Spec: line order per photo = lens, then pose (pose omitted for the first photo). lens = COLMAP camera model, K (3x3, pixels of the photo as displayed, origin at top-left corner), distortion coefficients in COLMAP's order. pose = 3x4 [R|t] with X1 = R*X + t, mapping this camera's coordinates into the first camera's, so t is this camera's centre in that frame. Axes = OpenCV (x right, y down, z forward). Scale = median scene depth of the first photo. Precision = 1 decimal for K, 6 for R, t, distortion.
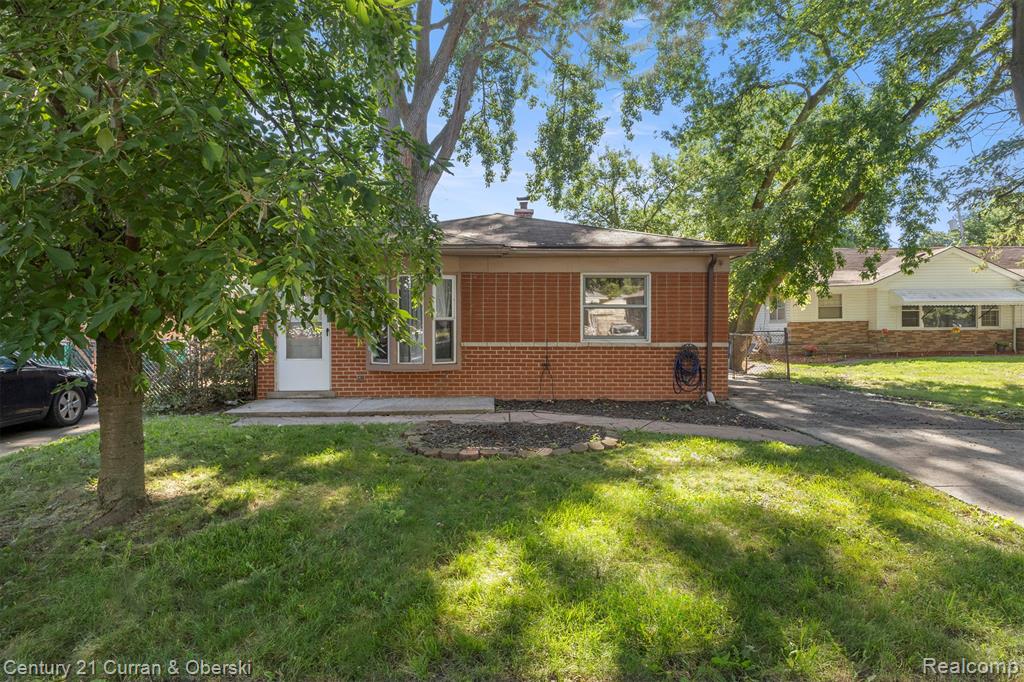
lens RADIAL K [[597.3, 0, 506.2], [0, 597.3, 348.3], [0, 0, 1]] dist [-0.025246, -0.002659]
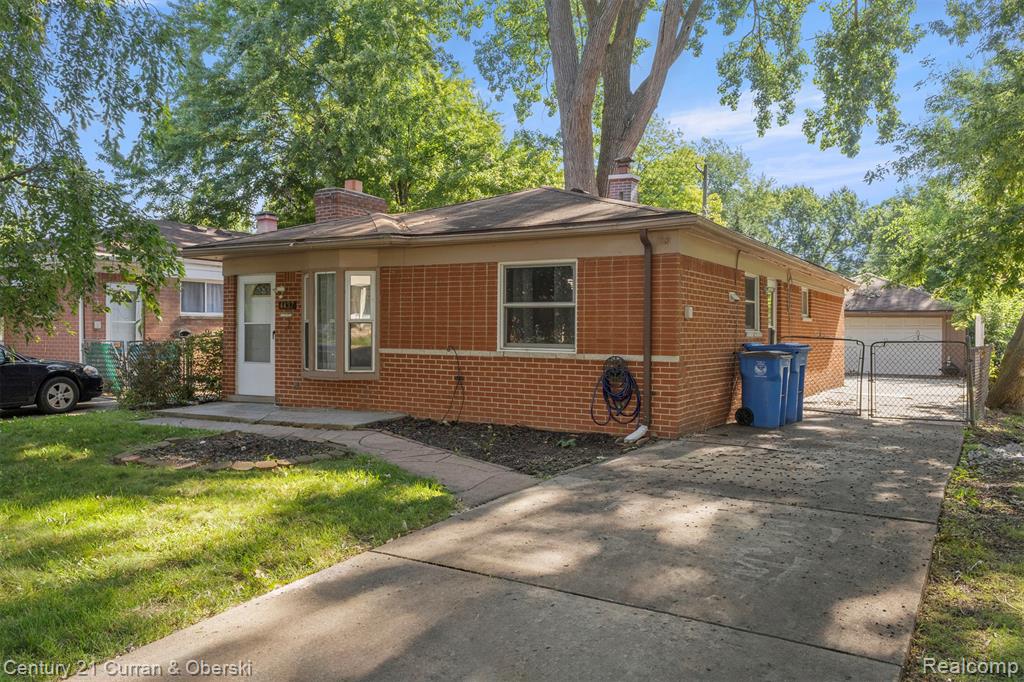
lens RADIAL K [[805.2, 0, 498.1], [0, 805.2, 327.3], [0, 0, 1]] dist [0.016955, -0.034405]
pose [[0.844451, 0.005159, -0.535608, 0.426225], [-0.027863, 0.999023, -0.034306, -0.003205], [0.534908, 0.043893, 0.843770, 0.067491]]
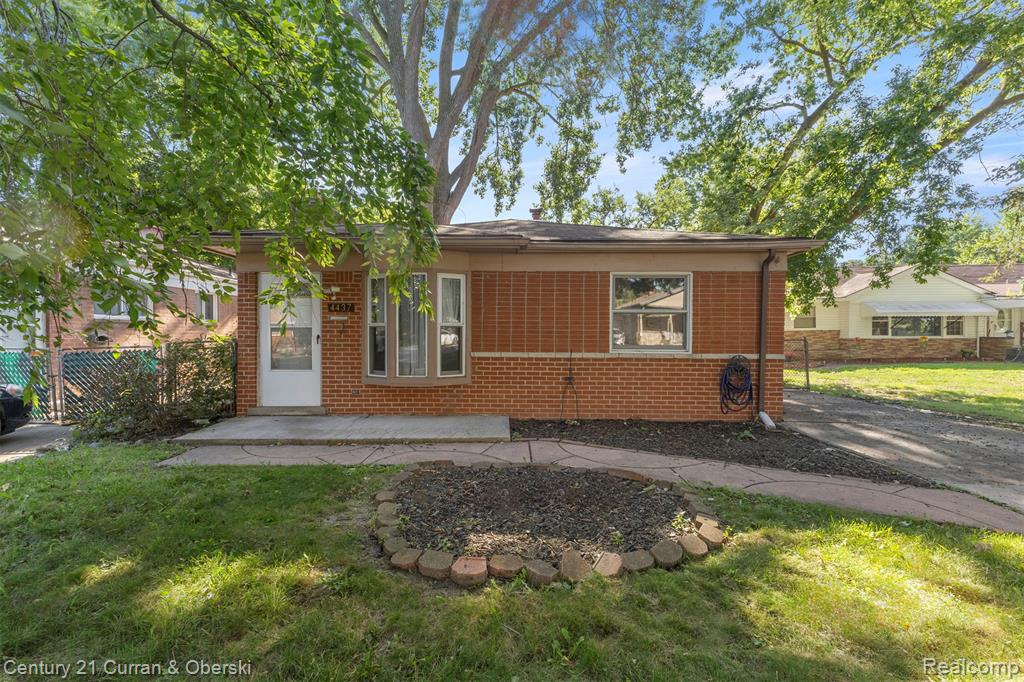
lens RADIAL K [[450.0, 0, 505.0], [0, 450.0, 343.0], [0, 0, 1]] dist [-0.001298, 0.000054]
pose [[0.999834, 0.004918, -0.017559, -0.009123], [-0.005199, 0.999858, -0.016031, -0.008028], [0.017478, 0.016120, 0.999717, 0.214954]]
